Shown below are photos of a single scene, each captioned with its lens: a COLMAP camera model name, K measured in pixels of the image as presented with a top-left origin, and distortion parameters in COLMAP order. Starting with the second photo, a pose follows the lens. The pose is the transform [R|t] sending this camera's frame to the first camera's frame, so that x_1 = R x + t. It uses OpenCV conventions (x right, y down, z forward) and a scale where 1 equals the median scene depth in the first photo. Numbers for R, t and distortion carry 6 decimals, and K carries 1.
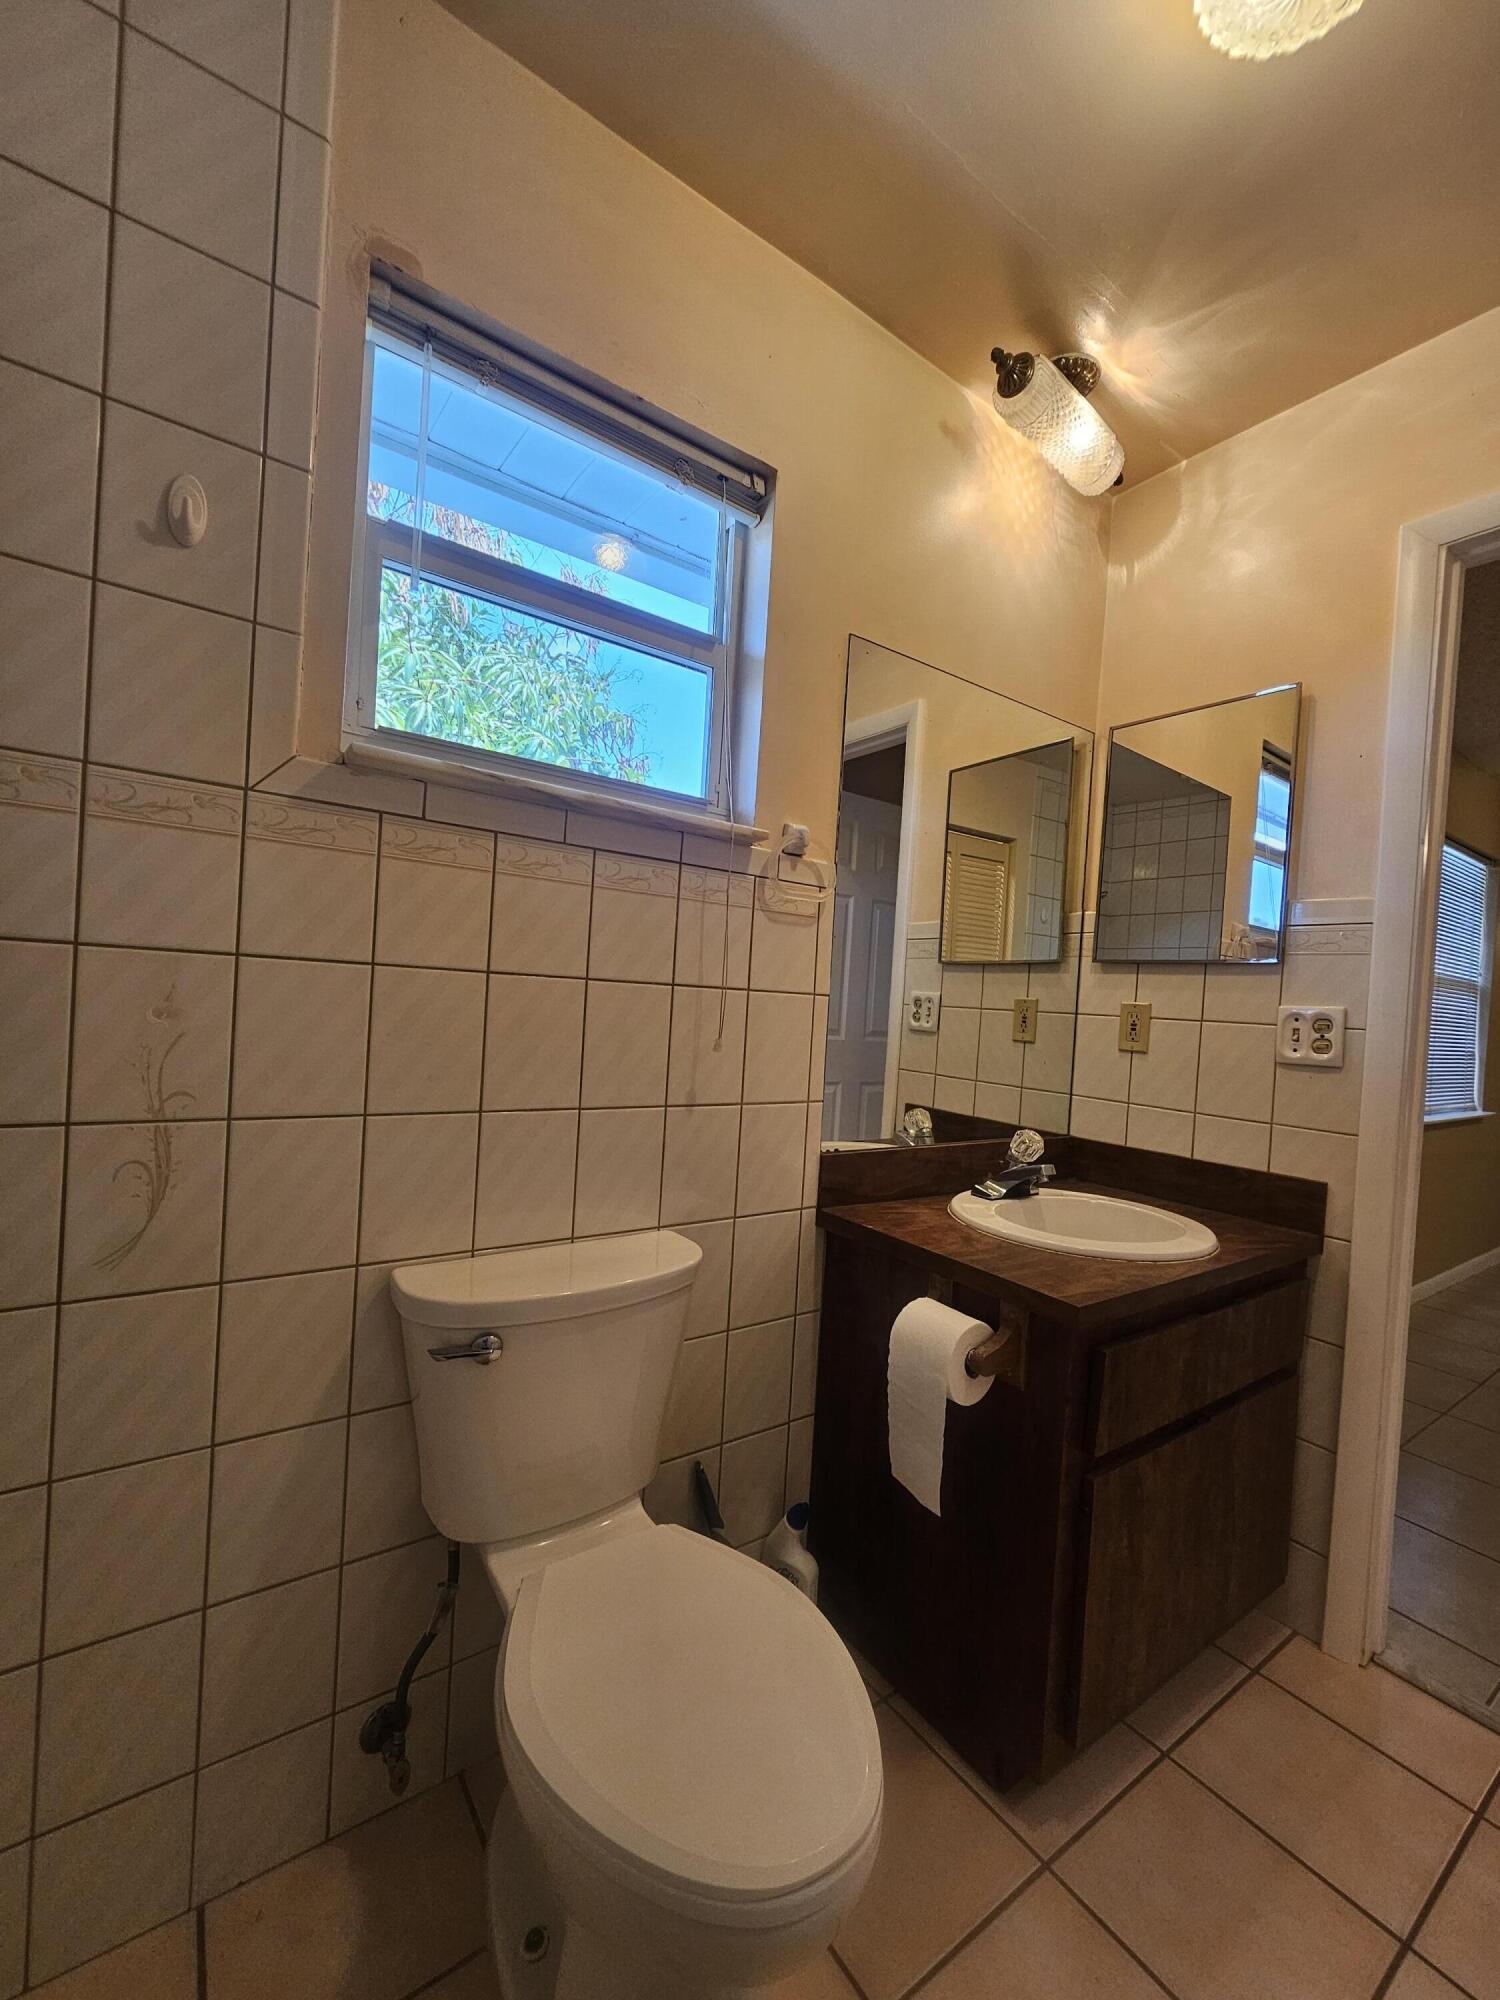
lens RADIAL K [[817.0, 0, 753.5], [0, 817.0, 1007.3], [0, 0, 1]] dist [-0.001359, 0.000049]
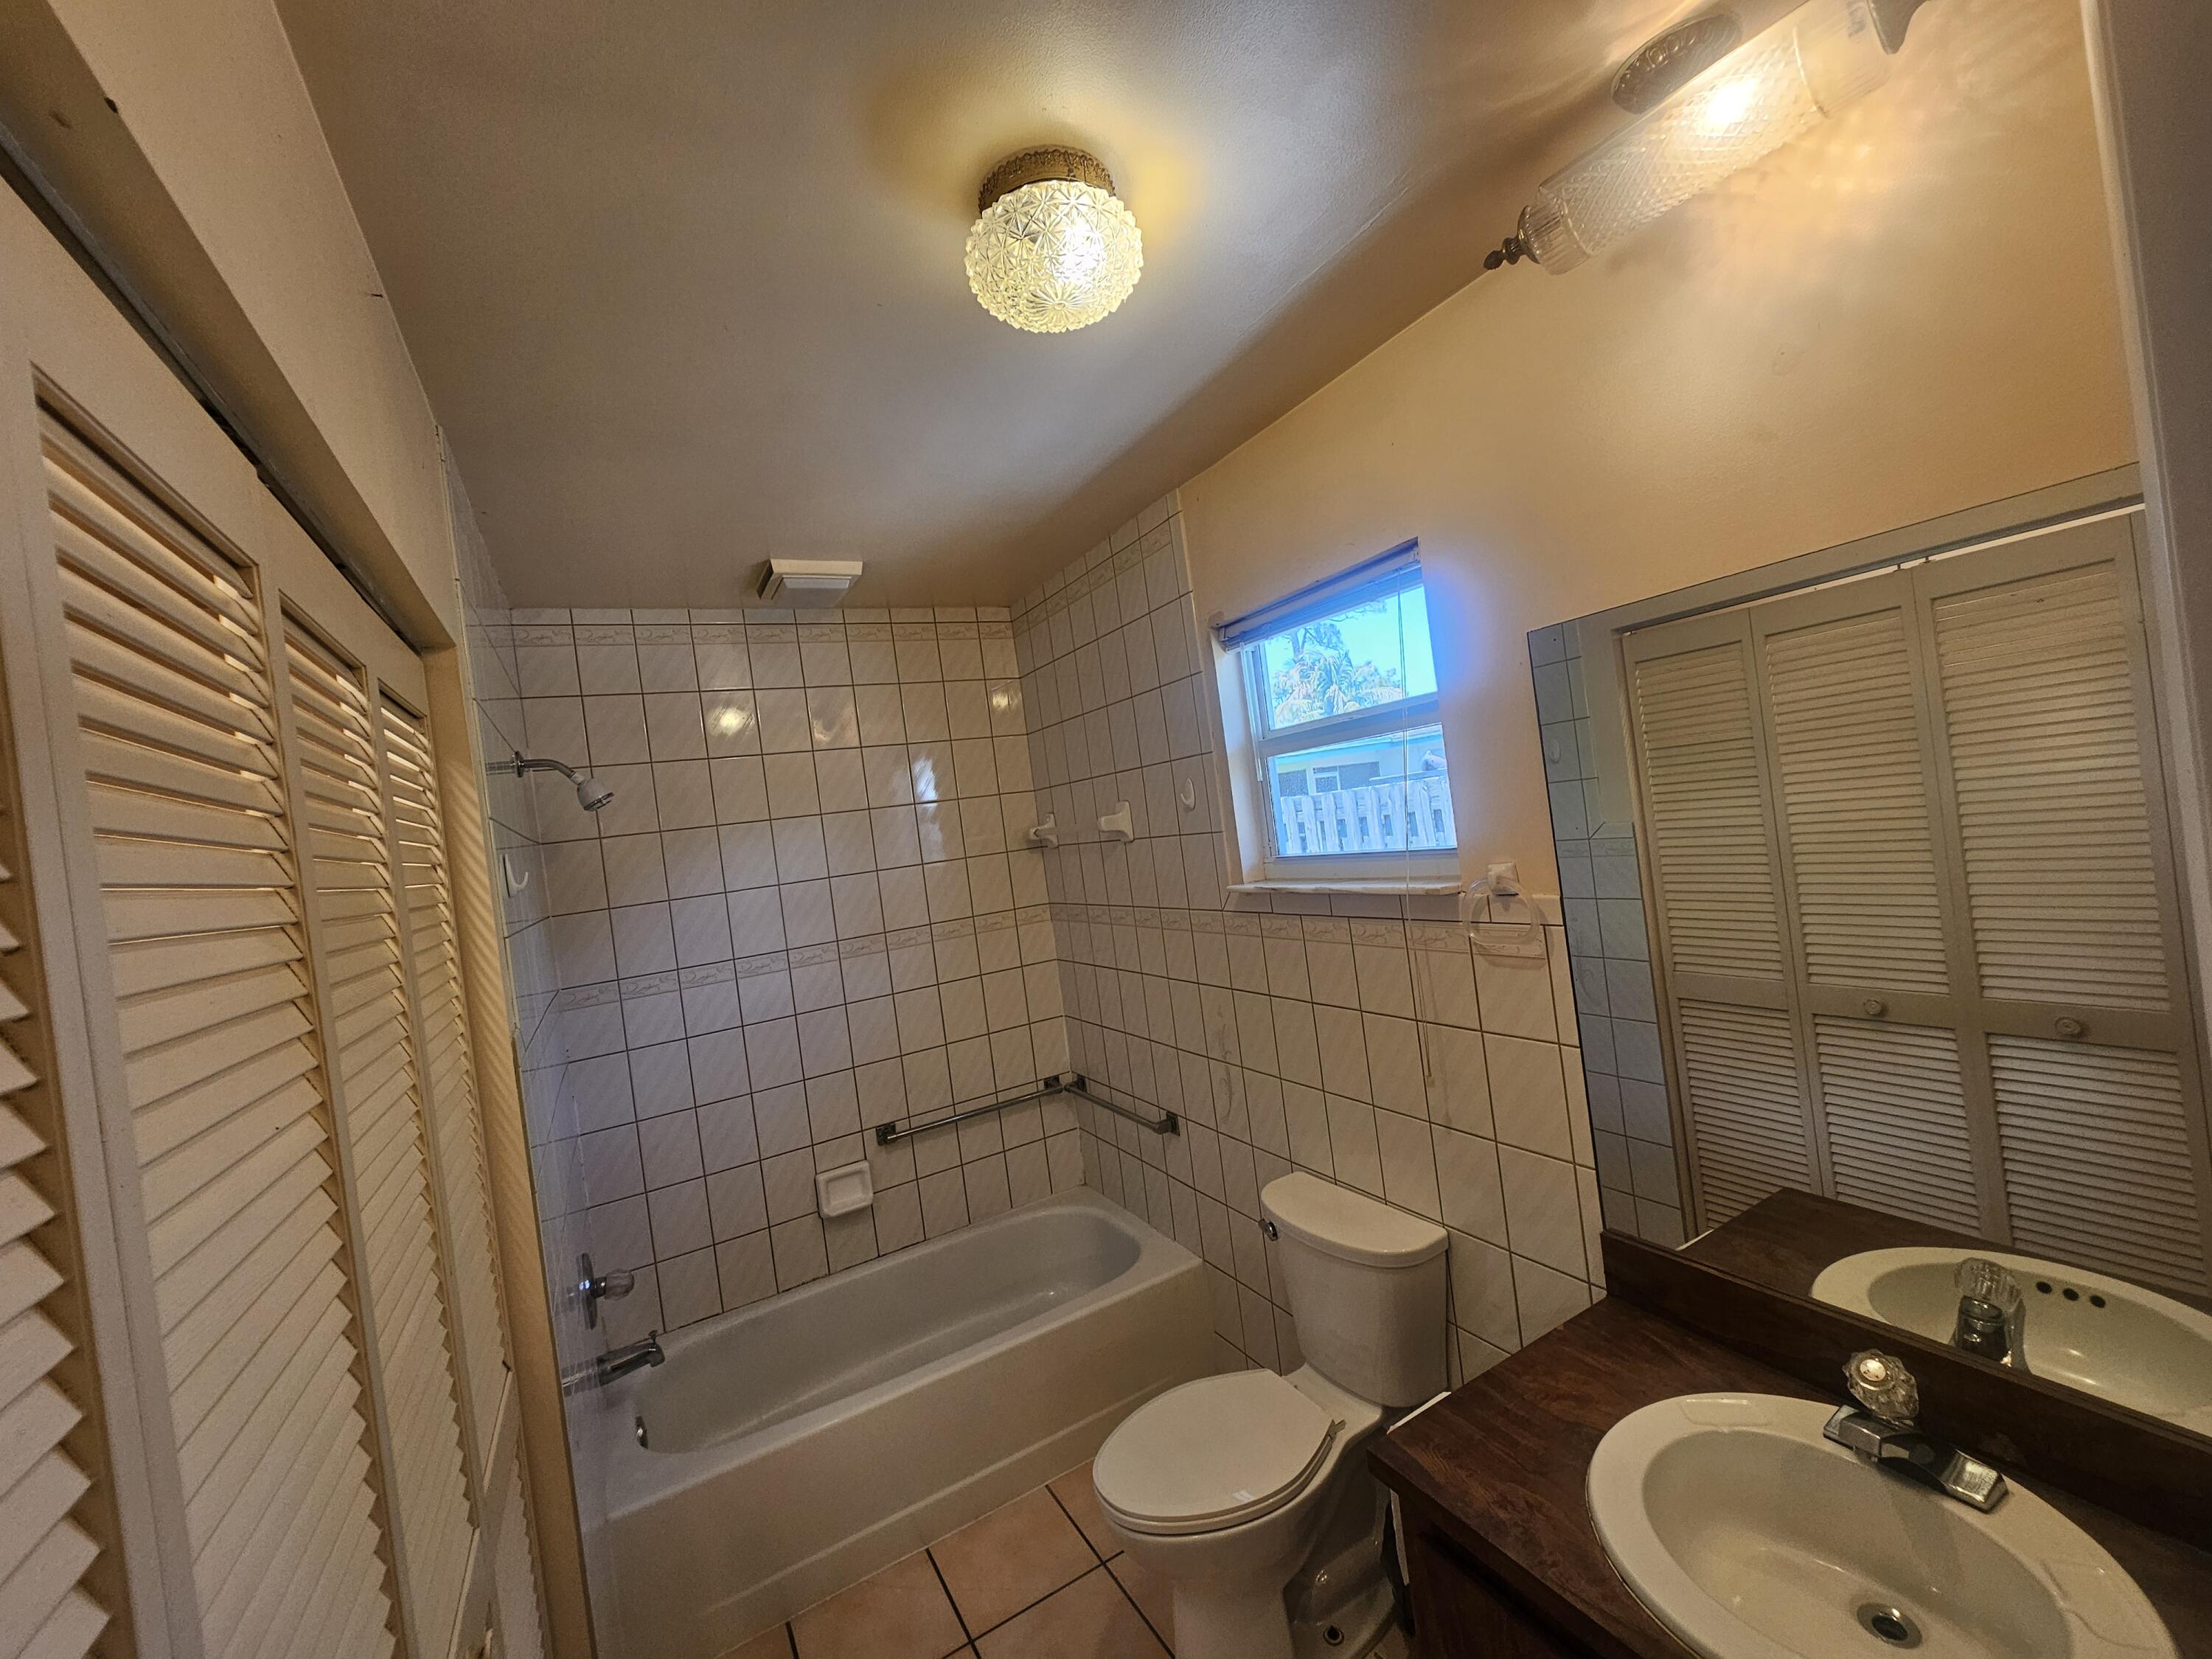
lens RADIAL K [[903.6, 0, 1111.7], [0, 903.6, 825.5], [0, 0, 1]] dist [-0.001359, 0.000049]
pose [[-0.114667, -0.036656, -0.992728, 1.230344], [0.117856, 0.991759, -0.050234, -0.287073], [0.986388, -0.122759, -0.109402, 0.722385]]
